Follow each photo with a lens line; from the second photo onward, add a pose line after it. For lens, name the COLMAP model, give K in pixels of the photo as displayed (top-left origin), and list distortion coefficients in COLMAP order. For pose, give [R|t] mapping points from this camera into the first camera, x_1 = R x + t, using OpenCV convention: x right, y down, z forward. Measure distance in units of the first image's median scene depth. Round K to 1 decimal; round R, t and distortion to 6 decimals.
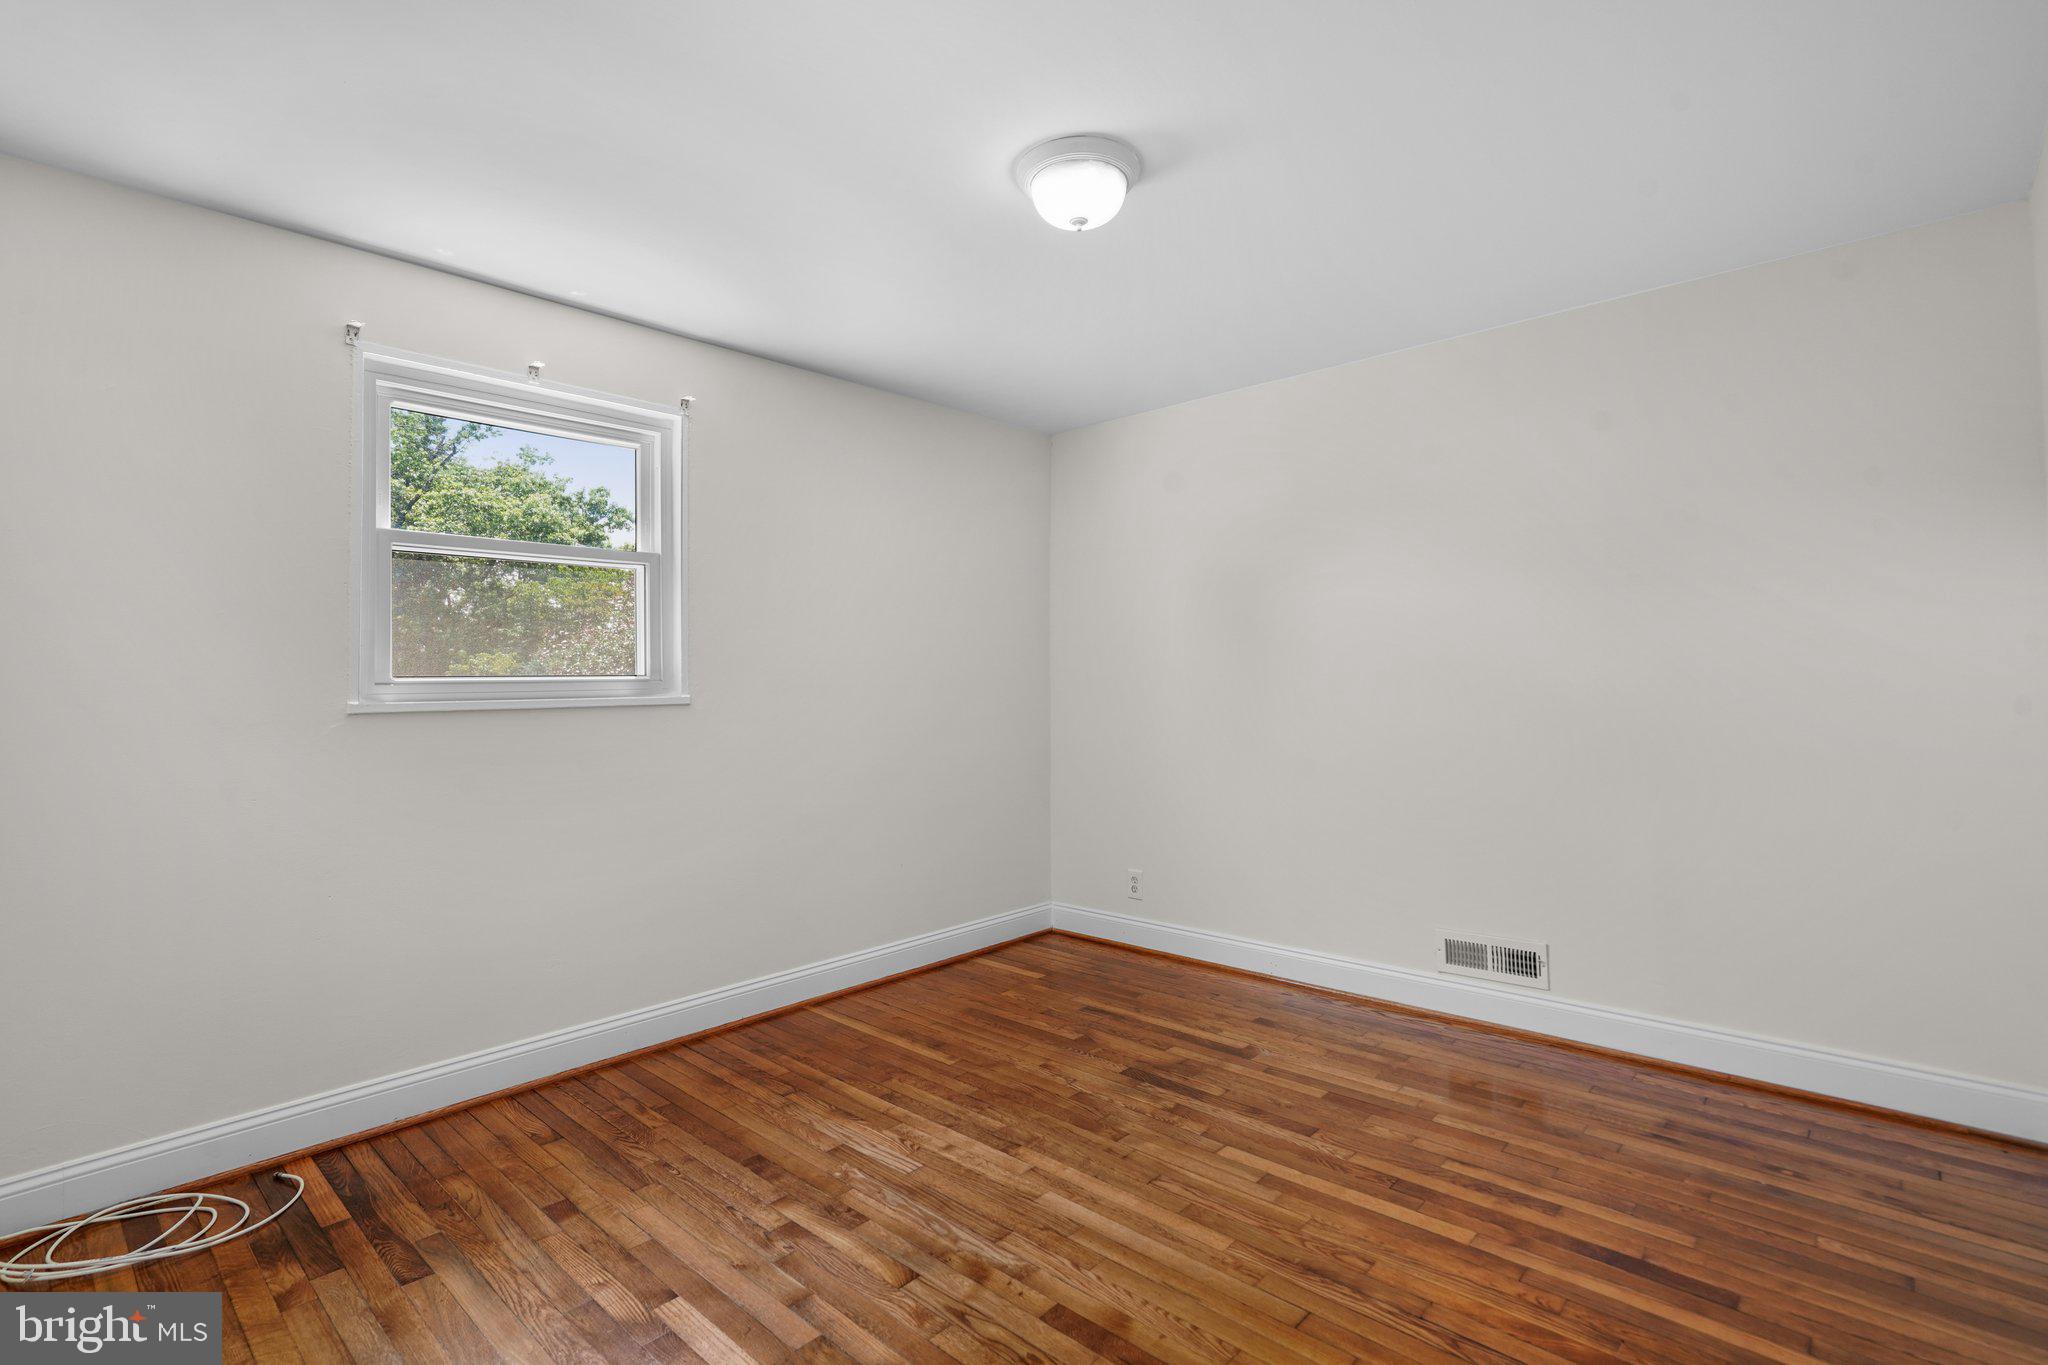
lens RADIAL K [[947.7, 0, 1015.8], [0, 947.7, 679.8], [0, 0, 1]] dist [-0.005781, 0.003036]
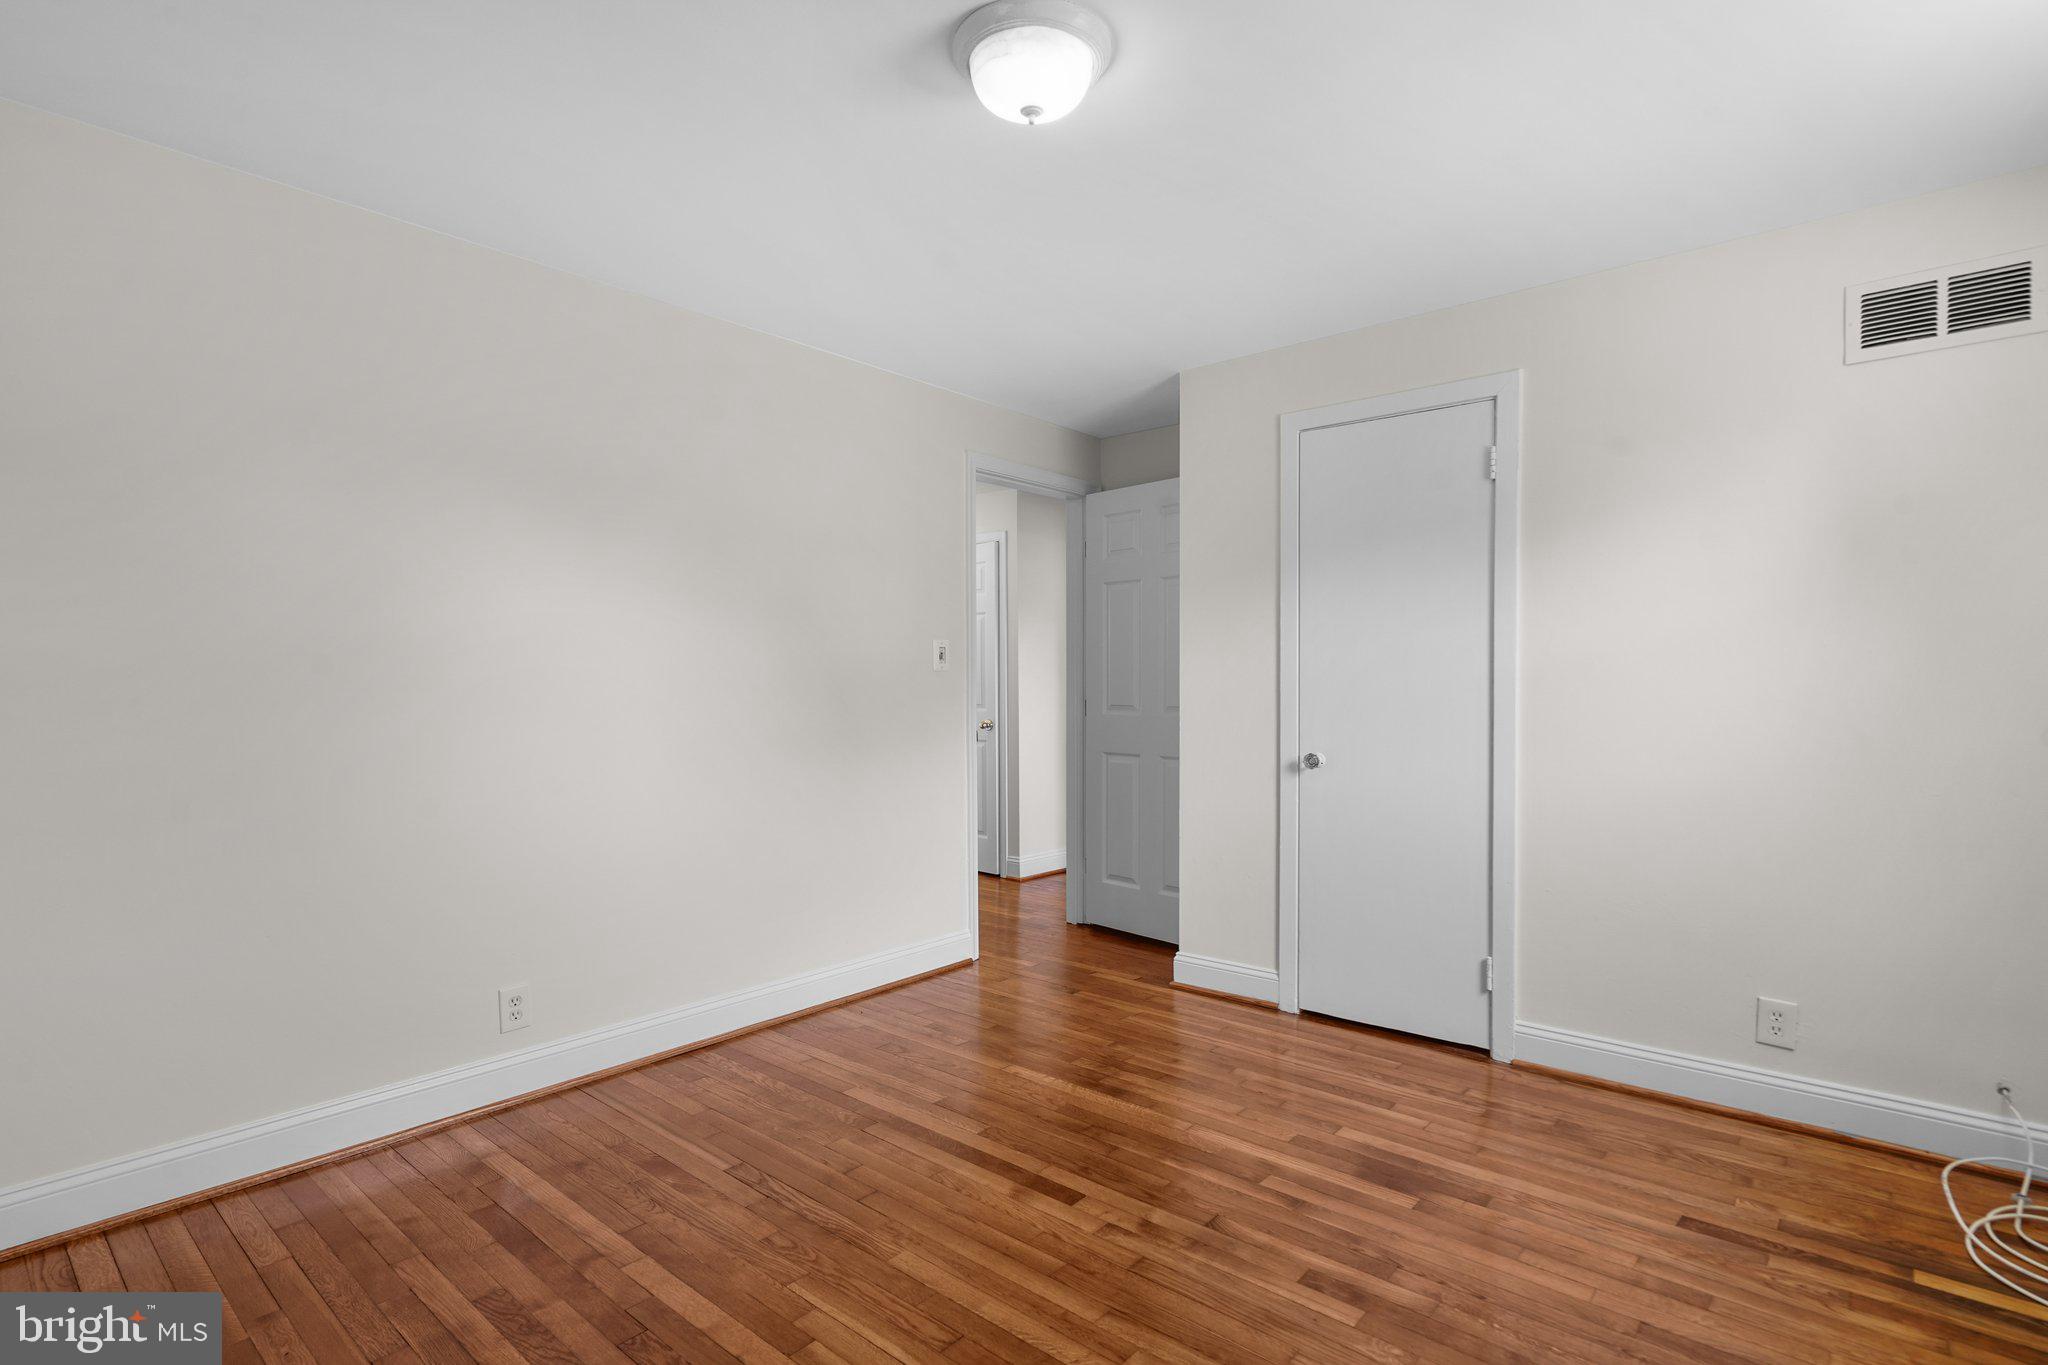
lens RADIAL K [[947.7, 0, 1011.9], [0, 947.7, 678.3], [0, 0, 1]] dist [-0.005781, 0.003036]
pose [[-0.999274, 0.013768, -0.035530, 0.135284], [0.013880, 0.999899, -0.002901, 0.023163], [0.035487, -0.003392, -0.999364, 1.953469]]
